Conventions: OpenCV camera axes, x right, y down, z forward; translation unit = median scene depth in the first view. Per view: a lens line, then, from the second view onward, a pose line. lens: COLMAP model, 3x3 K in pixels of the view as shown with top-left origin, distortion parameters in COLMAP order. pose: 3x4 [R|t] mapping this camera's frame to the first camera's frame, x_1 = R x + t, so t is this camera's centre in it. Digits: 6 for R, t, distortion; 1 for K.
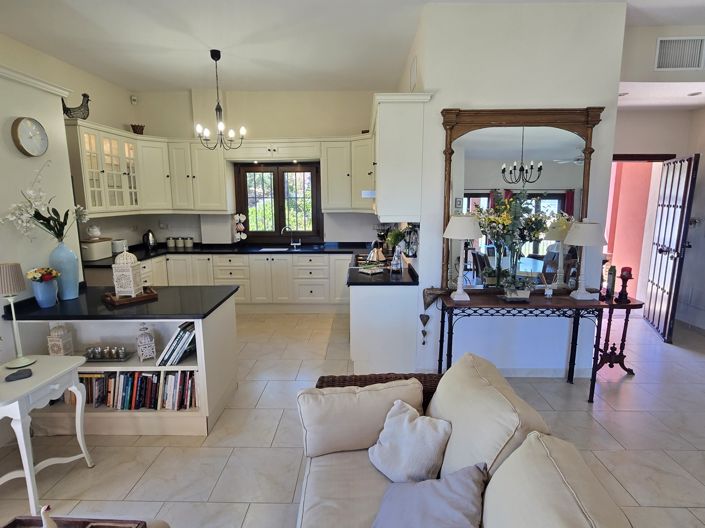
lens RADIAL K [[385.0, 0, 352.5], [0, 385.0, 264.0], [0, 0, 1]] dist [0.001701, 0.000330]
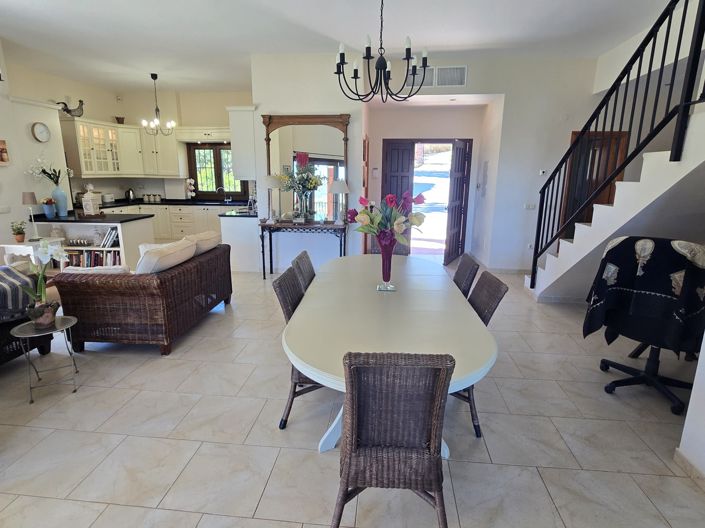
lens RADIAL K [[385.0, 0, 352.5], [0, 385.0, 264.0], [0, 0, 1]] dist [0.001701, 0.000330]
pose [[0.996477, 0.028941, -0.078717, 0.557775], [-0.024214, 0.997883, 0.060358, 0.112613], [0.080298, -0.058239, 0.995068, -0.526619]]
